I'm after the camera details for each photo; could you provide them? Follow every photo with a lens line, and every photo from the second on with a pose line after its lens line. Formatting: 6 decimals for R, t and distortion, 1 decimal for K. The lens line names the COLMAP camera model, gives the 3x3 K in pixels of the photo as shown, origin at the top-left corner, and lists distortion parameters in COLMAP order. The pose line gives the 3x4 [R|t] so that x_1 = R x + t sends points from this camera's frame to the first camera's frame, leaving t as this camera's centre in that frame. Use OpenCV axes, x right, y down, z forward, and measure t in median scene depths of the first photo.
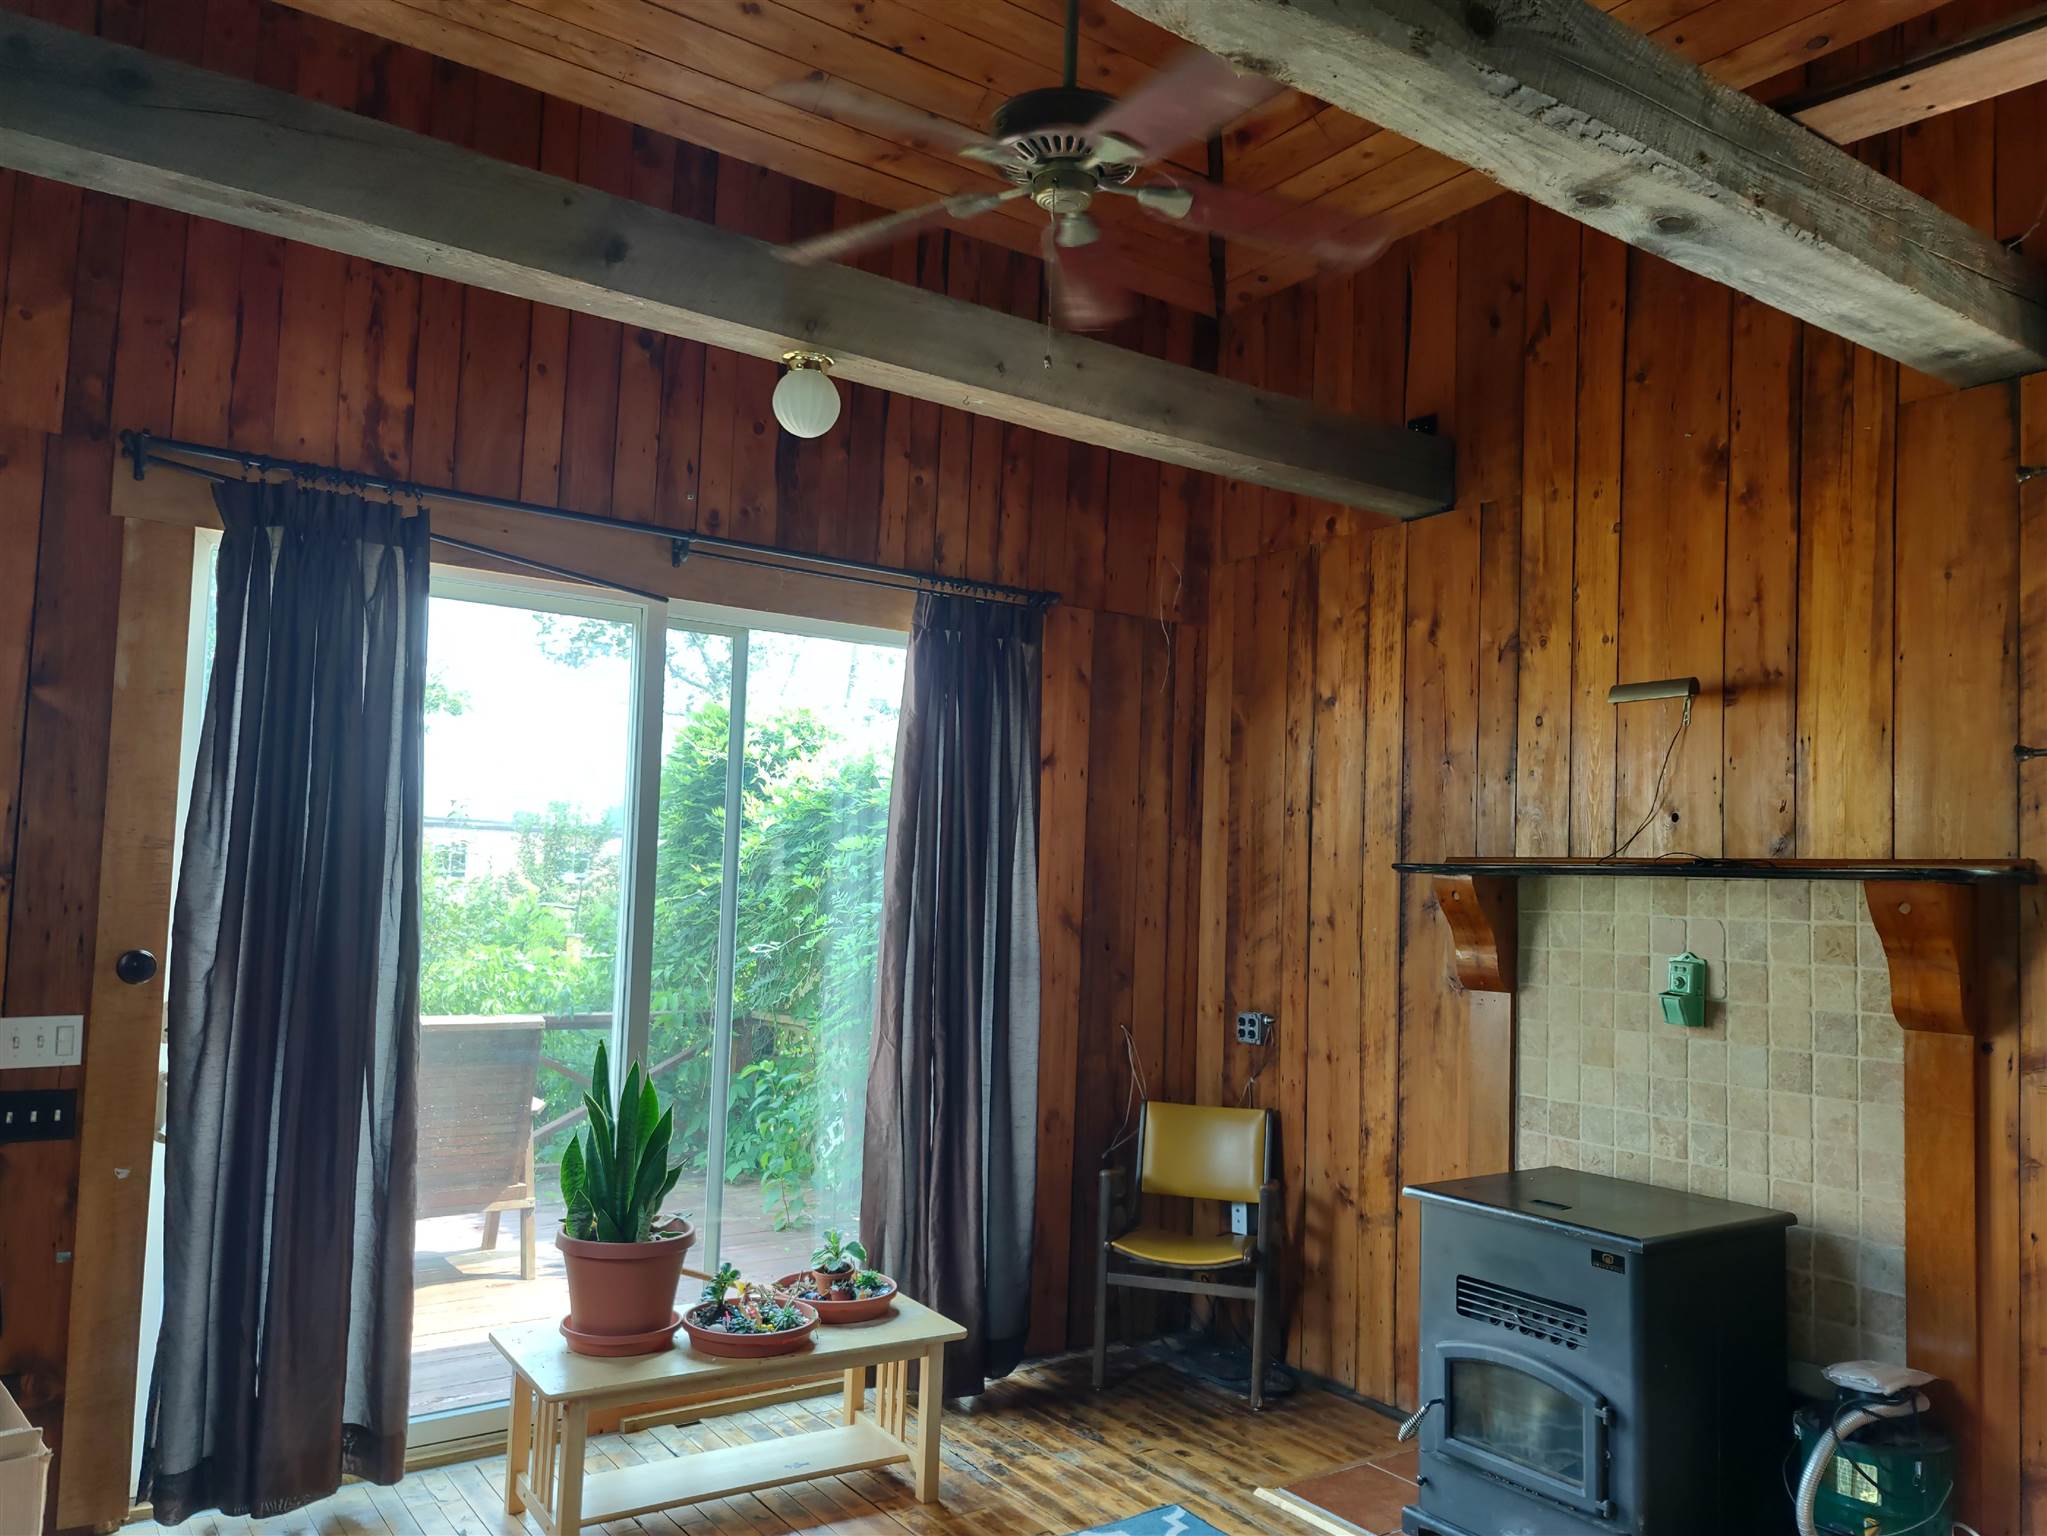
lens RADIAL K [[1506.3, 0, 1026.1], [0, 1506.3, 805.8], [0, 0, 1]] dist [0.071533, -0.067324]
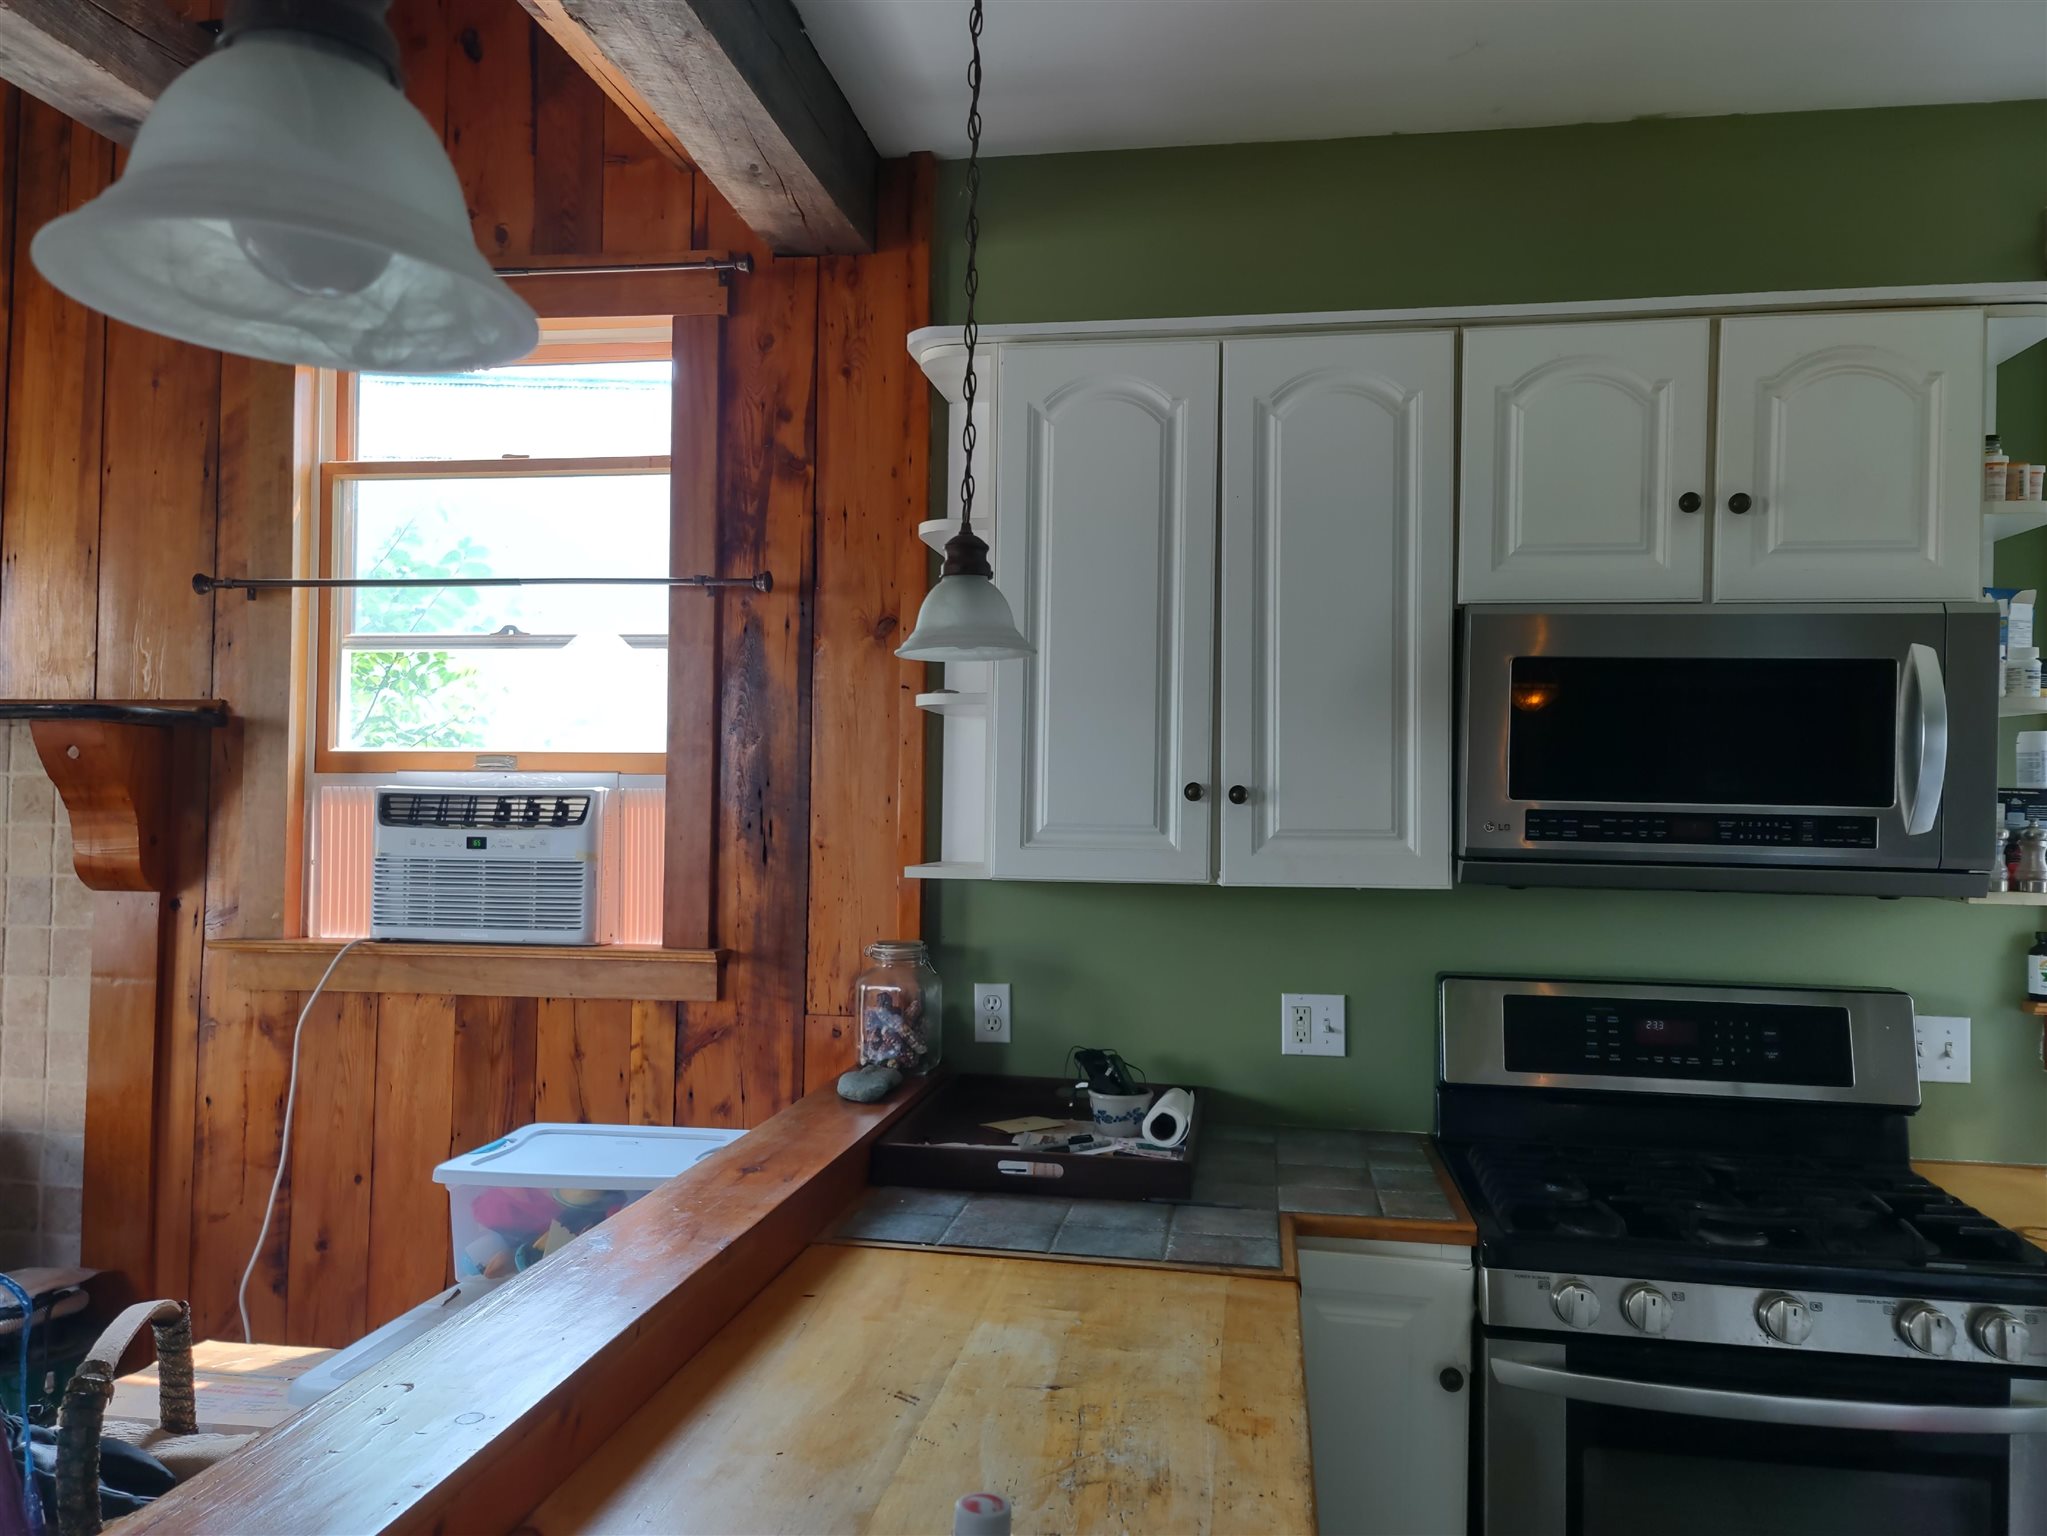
lens RADIAL K [[1506.3, 0, 1067.6], [0, 1506.3, 789.4], [0, 0, 1]] dist [0.071533, -0.067324]
pose [[0.686499, -0.011147, 0.727045, 0.293832], [-0.033660, 0.998323, 0.047089, 0.024928], [-0.726351, -0.056799, 0.684973, -0.013282]]
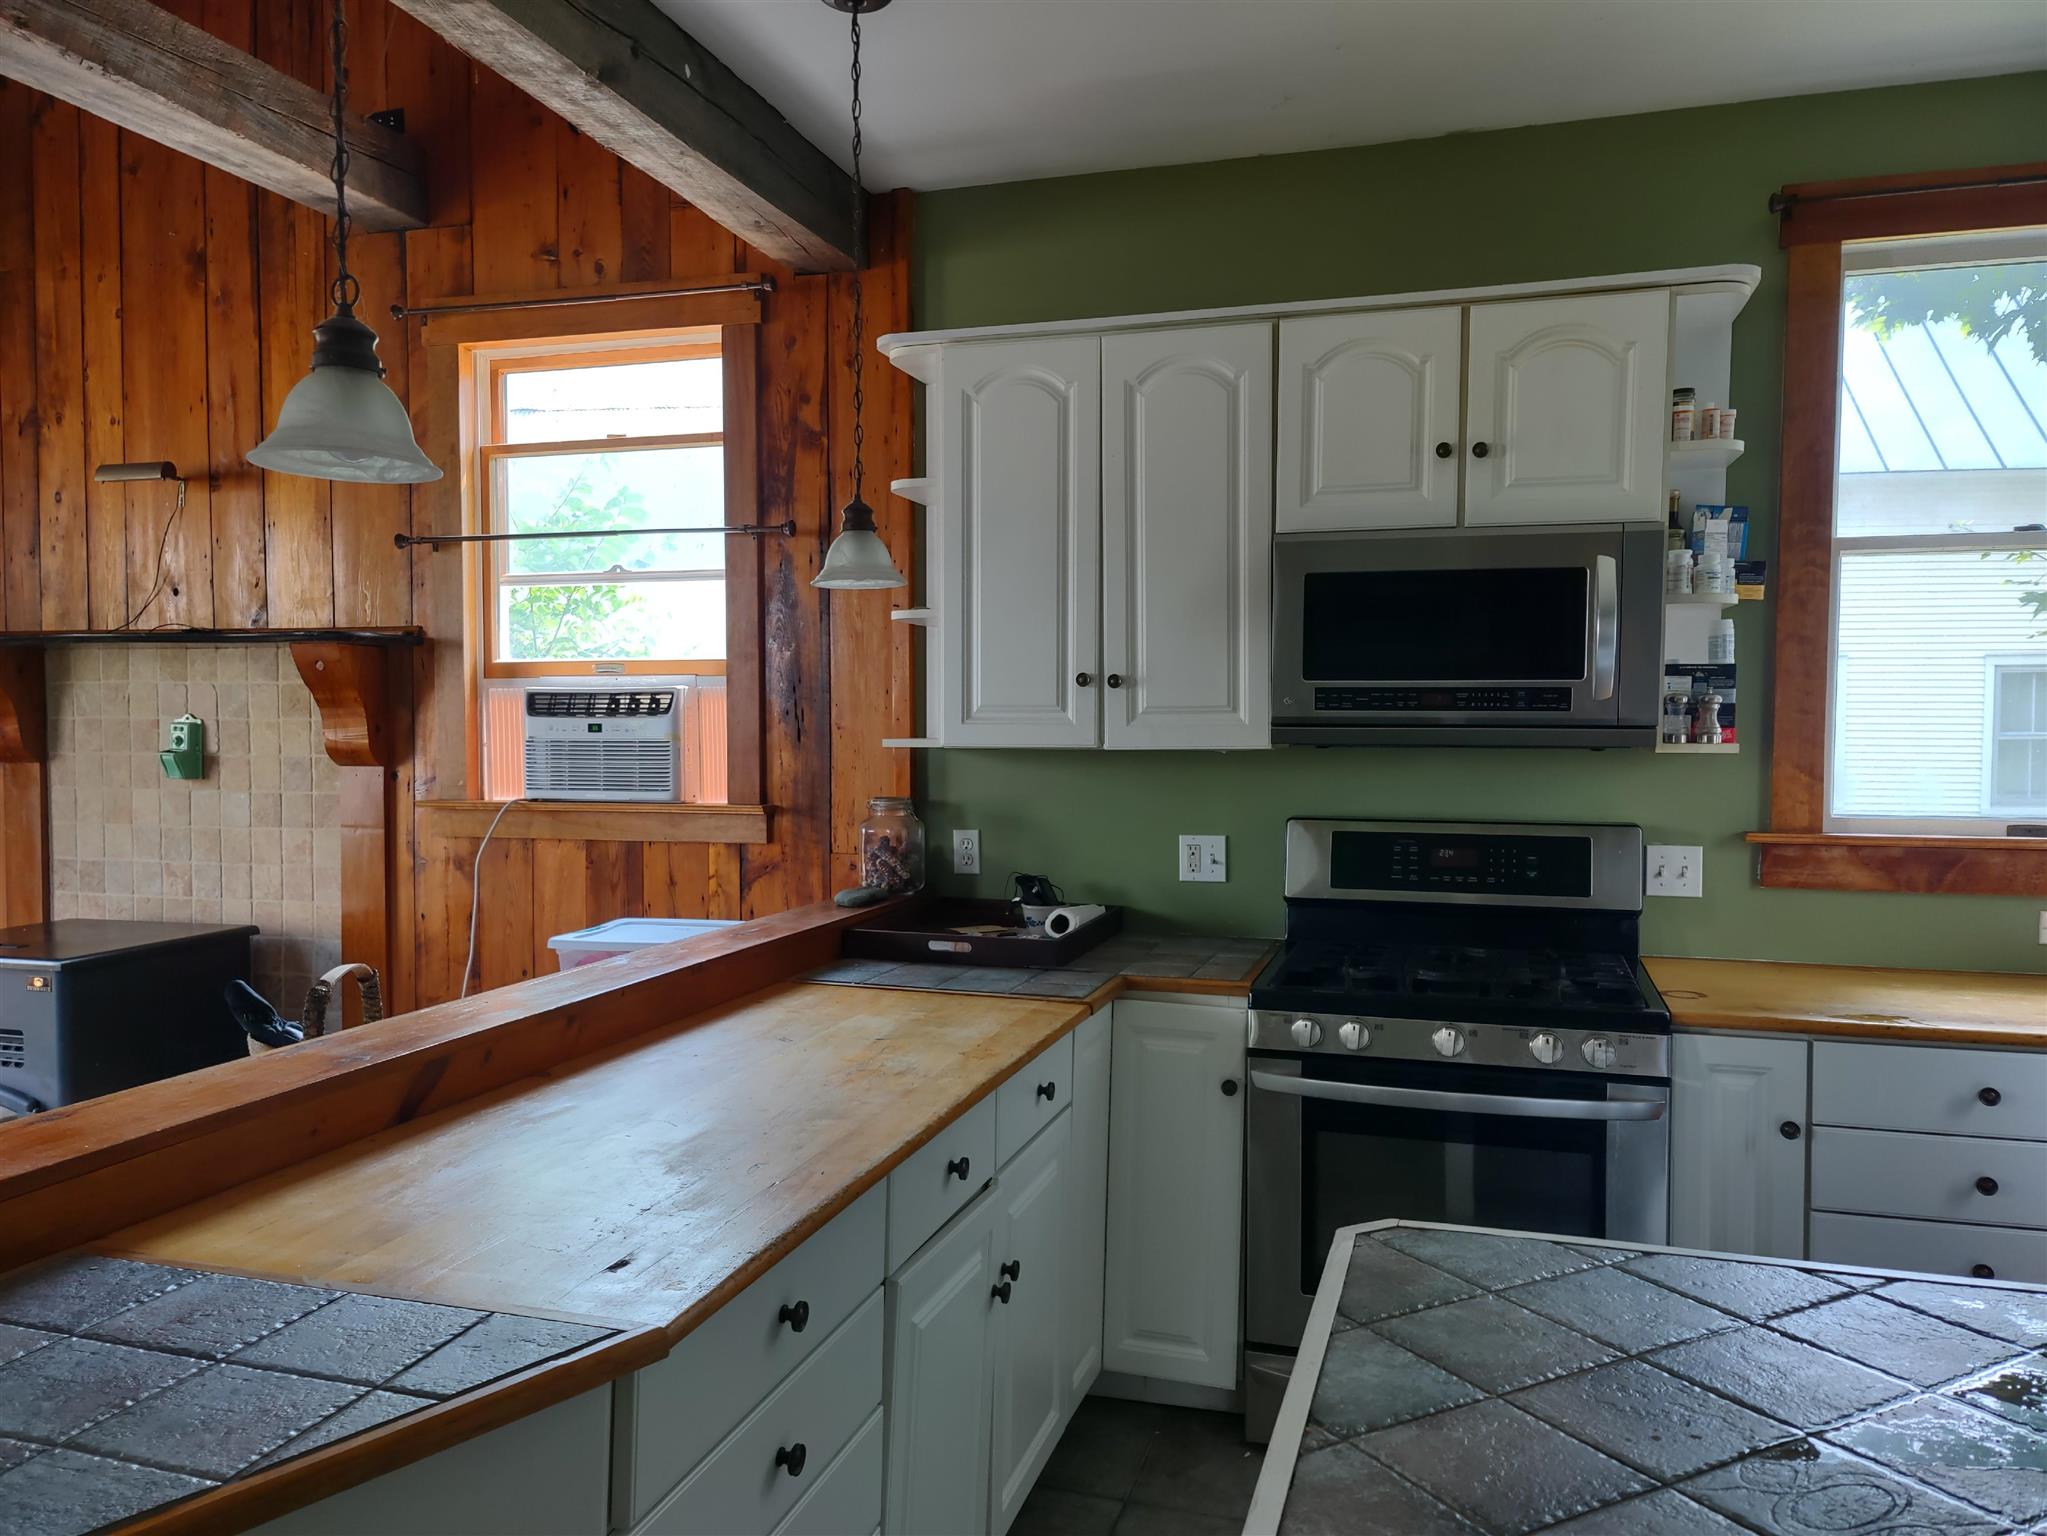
lens RADIAL K [[1506.3, 0, 1068.7], [0, 1506.3, 799.5], [0, 0, 1]] dist [0.071533, -0.067324]
pose [[0.778212, -0.063178, 0.624816, 0.244348], [-0.011605, 0.993310, 0.114892, 0.023359], [-0.627894, -0.096662, 0.772273, -0.293159]]
